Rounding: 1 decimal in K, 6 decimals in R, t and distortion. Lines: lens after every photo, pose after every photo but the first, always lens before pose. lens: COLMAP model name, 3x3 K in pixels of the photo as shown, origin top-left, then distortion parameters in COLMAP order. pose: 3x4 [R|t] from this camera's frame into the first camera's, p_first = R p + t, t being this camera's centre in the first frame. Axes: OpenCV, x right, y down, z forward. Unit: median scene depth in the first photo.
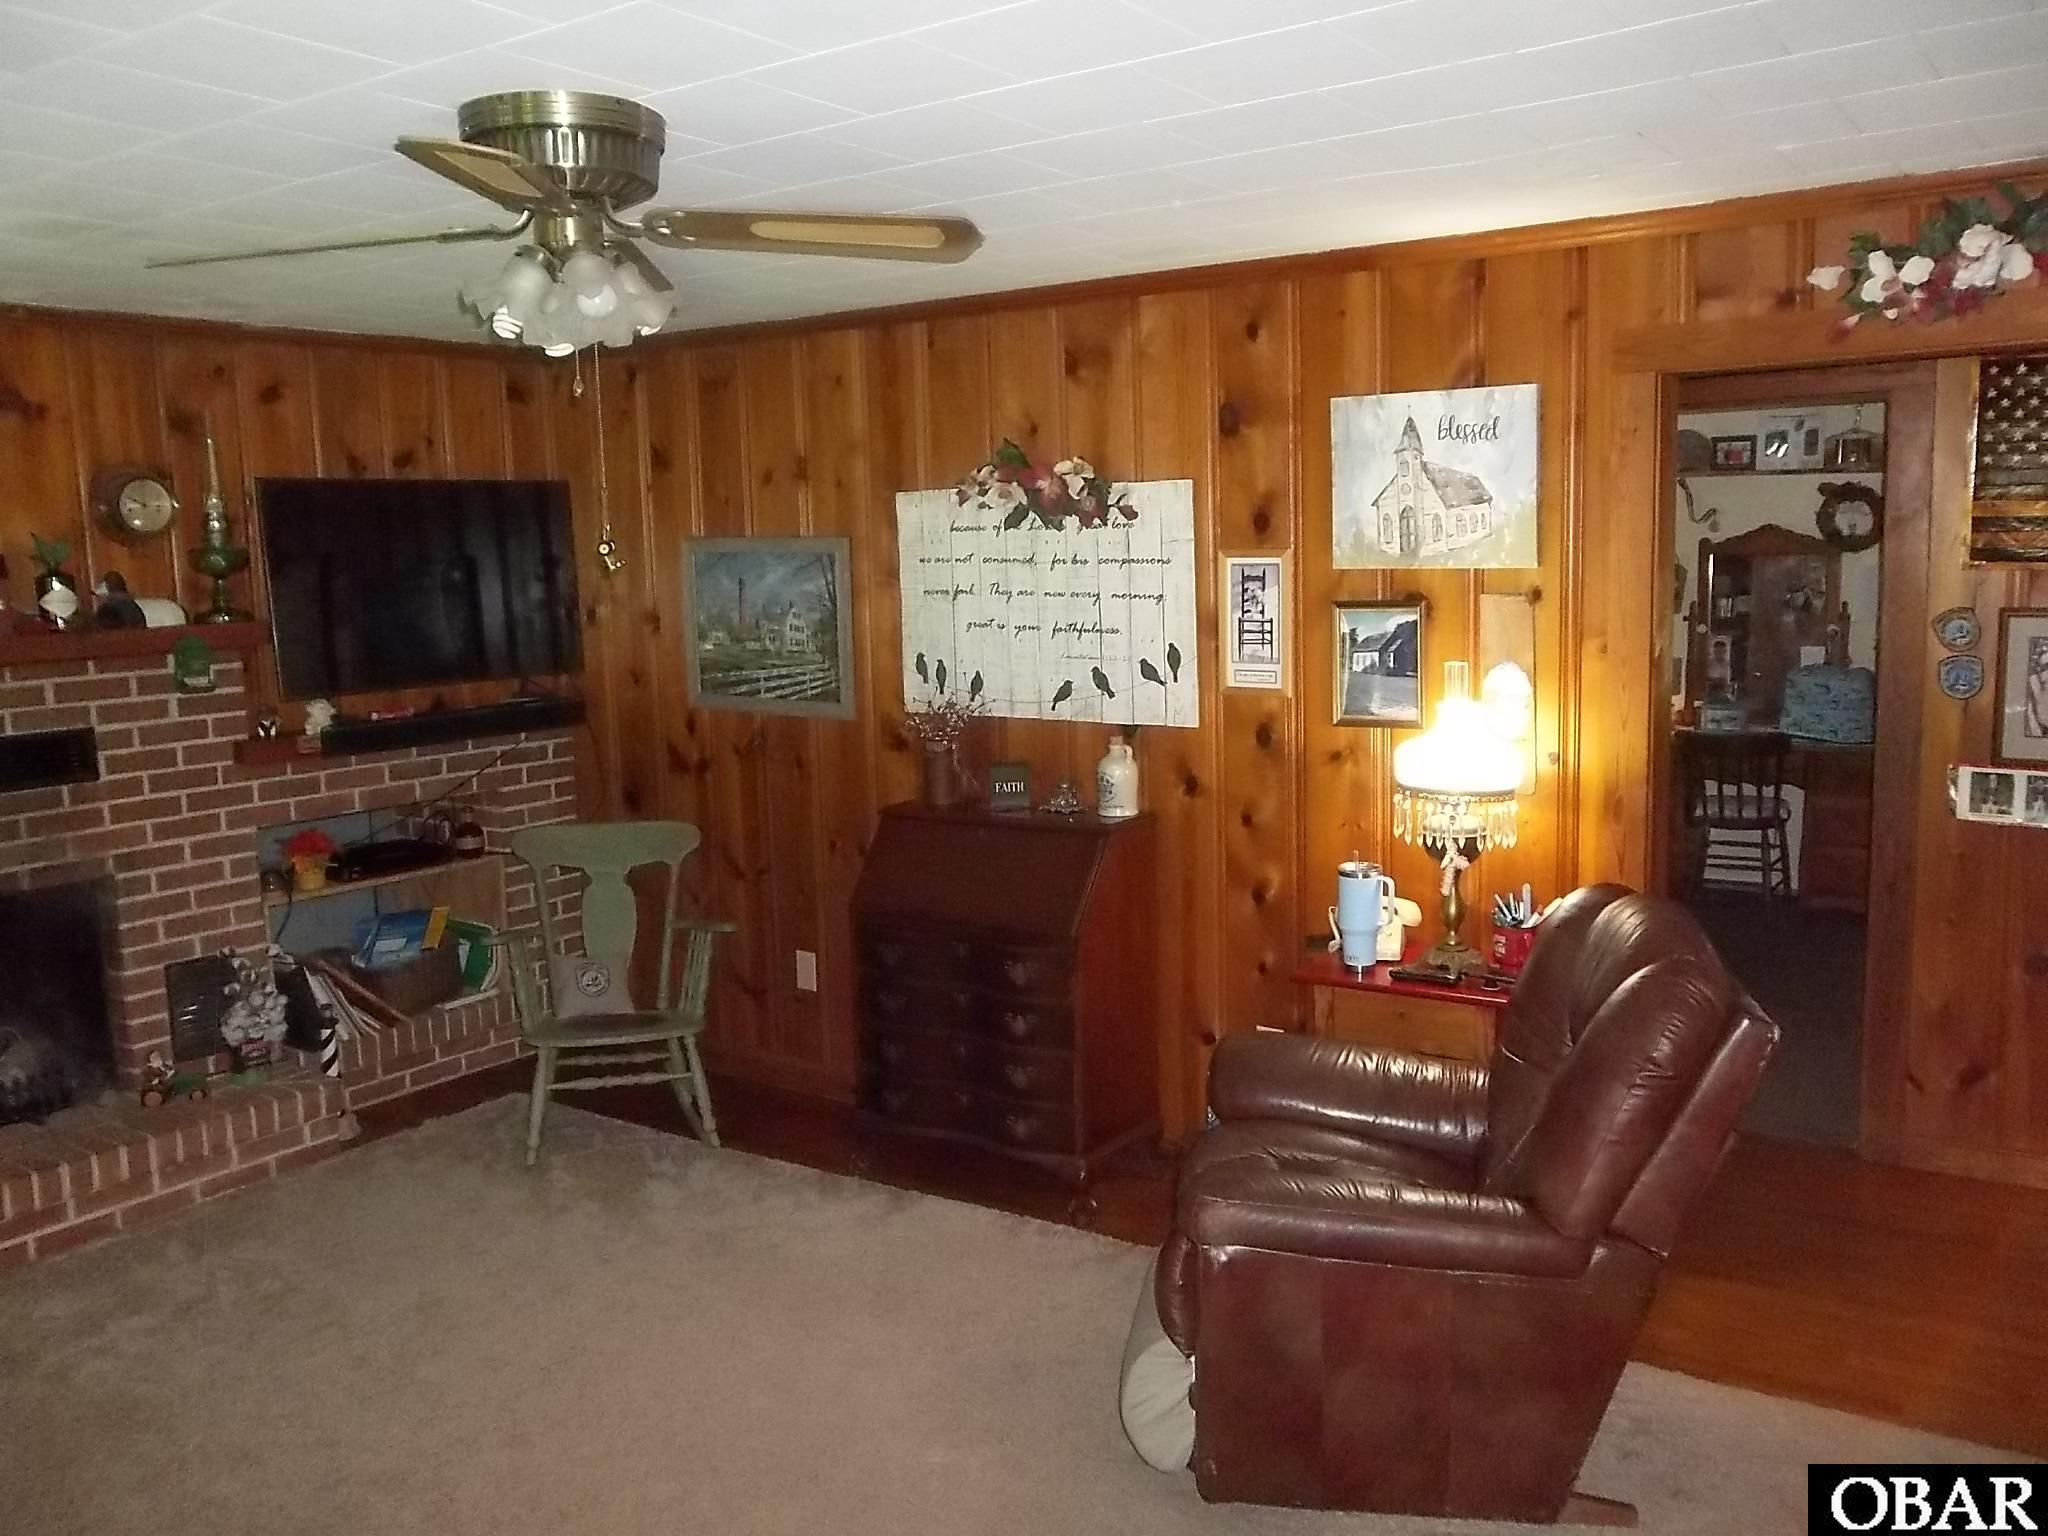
lens RADIAL K [[1683.0, 0, 1029.3], [0, 1683.0, 763.1], [0, 0, 1]] dist [-0.011891, 0.016050]
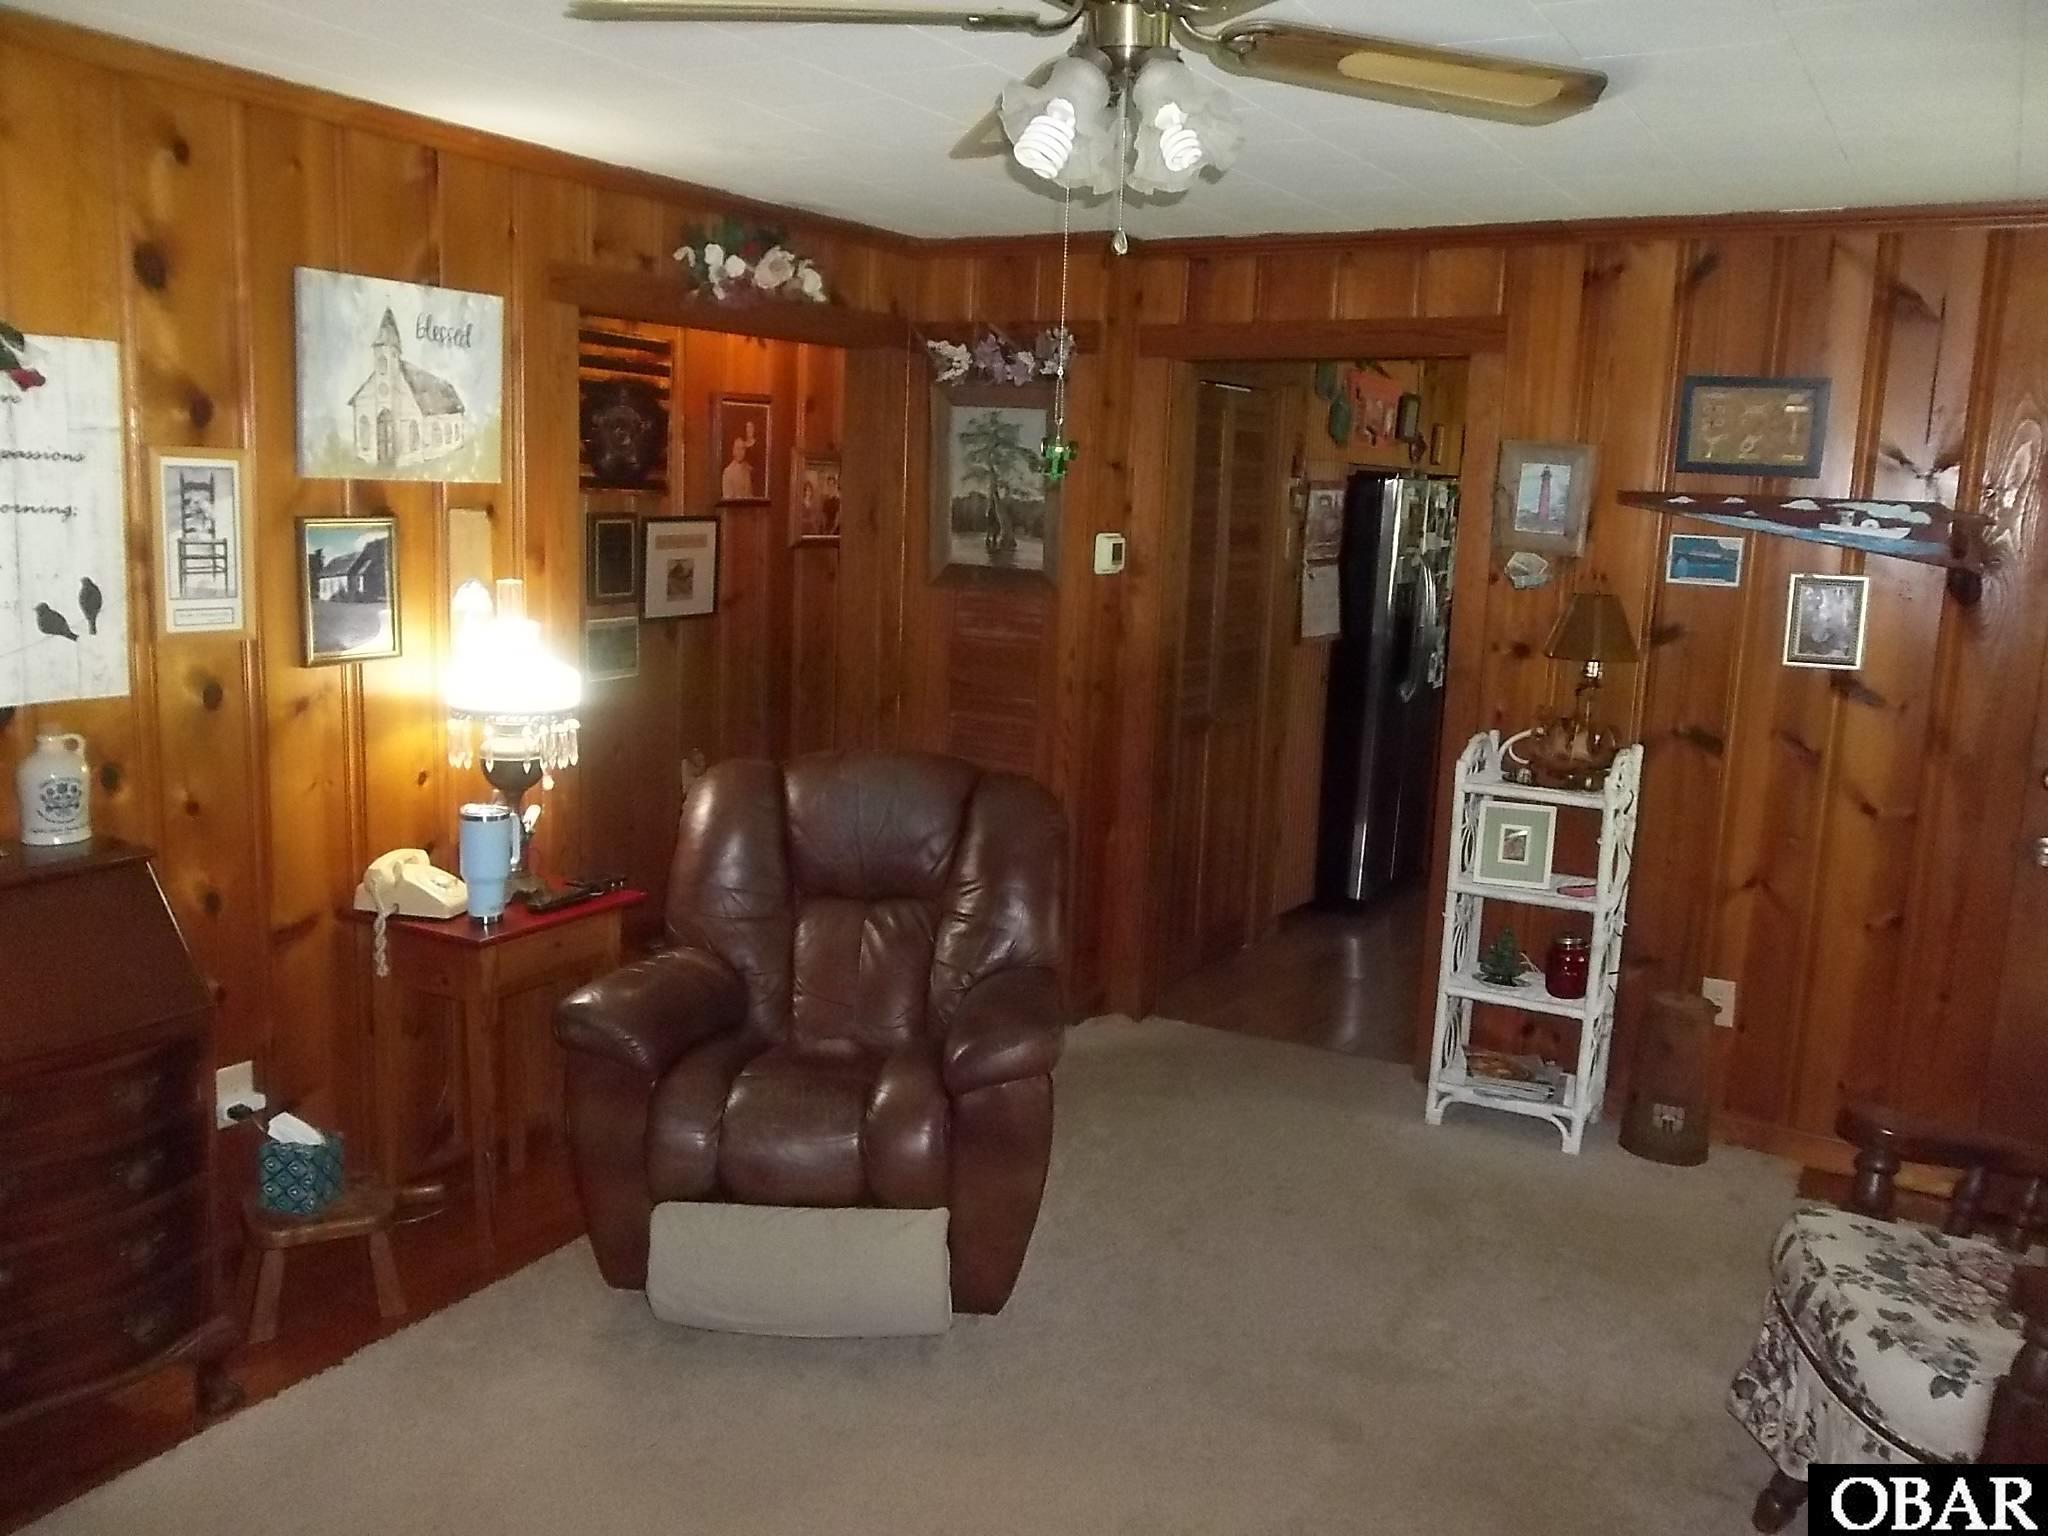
lens RADIAL K [[1683.0, 0, 1029.3], [0, 1683.0, 763.1], [0, 0, 1]] dist [-0.011891, 0.016050]
pose [[-0.094875, -0.142292, 0.985267, -0.734193], [0.097518, 0.983643, 0.151448, -0.072496], [-0.990701, 0.110450, -0.079447, 0.780900]]
